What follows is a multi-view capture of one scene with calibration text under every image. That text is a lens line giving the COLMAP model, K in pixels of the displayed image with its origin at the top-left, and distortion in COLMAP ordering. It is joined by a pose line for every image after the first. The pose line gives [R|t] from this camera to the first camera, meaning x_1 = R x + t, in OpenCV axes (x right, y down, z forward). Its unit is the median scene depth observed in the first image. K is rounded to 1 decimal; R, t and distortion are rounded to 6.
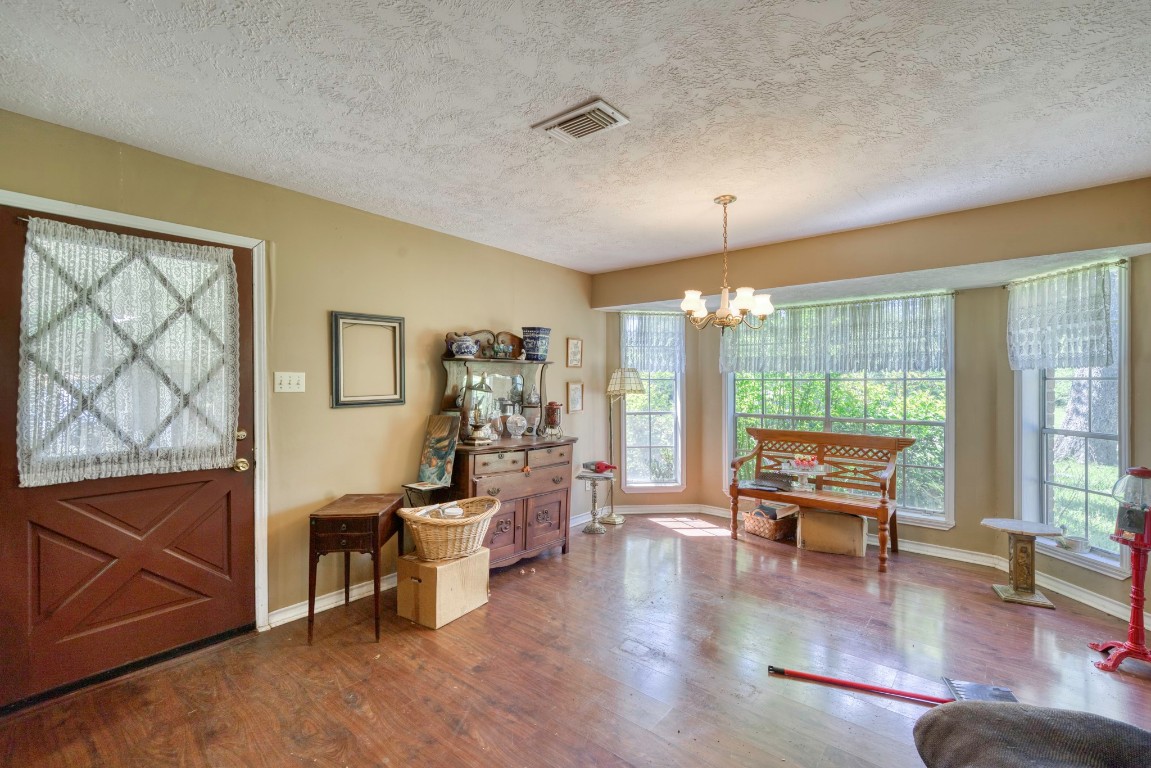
lens RADIAL K [[499.6, 0, 573.7], [0, 499.6, 382.4], [0, 0, 1]] dist [-0.000631, 0.000237]
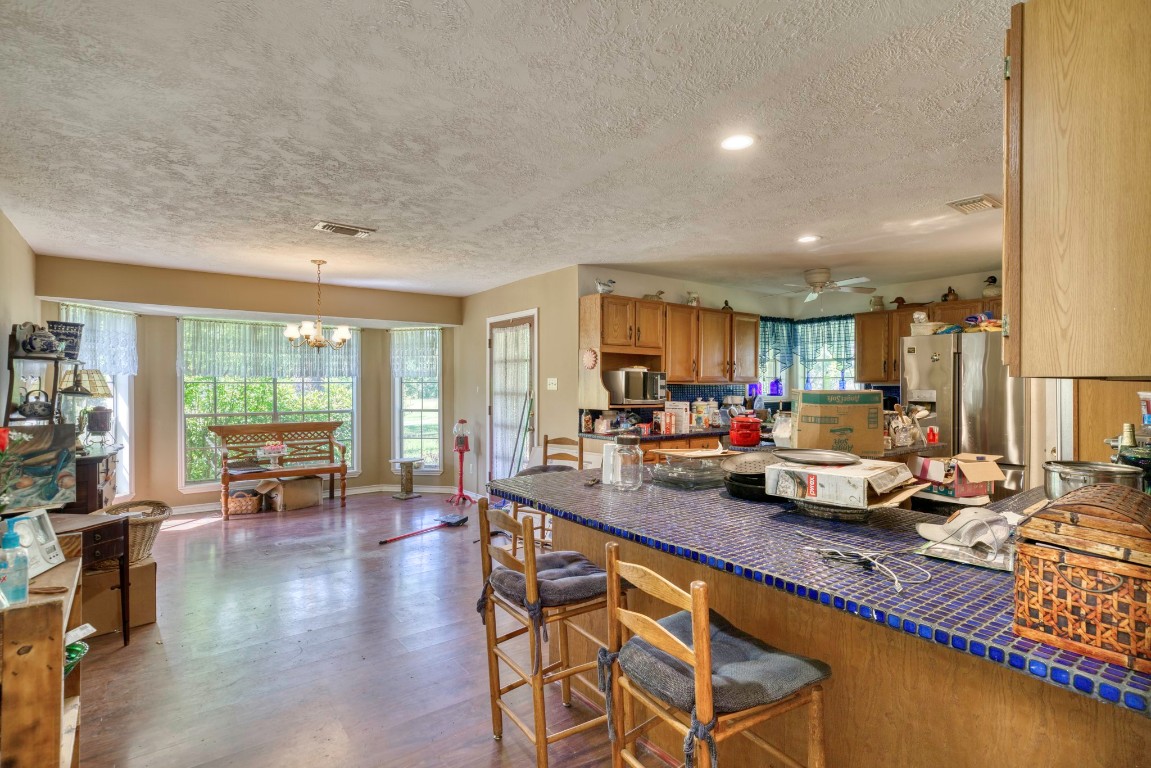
lens RADIAL K [[557.2, 0, 572.9], [0, 557.2, 385.9], [0, 0, 1]] dist [-0.003772, -0.000368]
pose [[0.228951, -0.004043, 0.973430, -0.802966], [-0.000710, 0.999990, 0.004320, -0.003365], [-0.973438, -0.001680, 0.228946, -0.078618]]
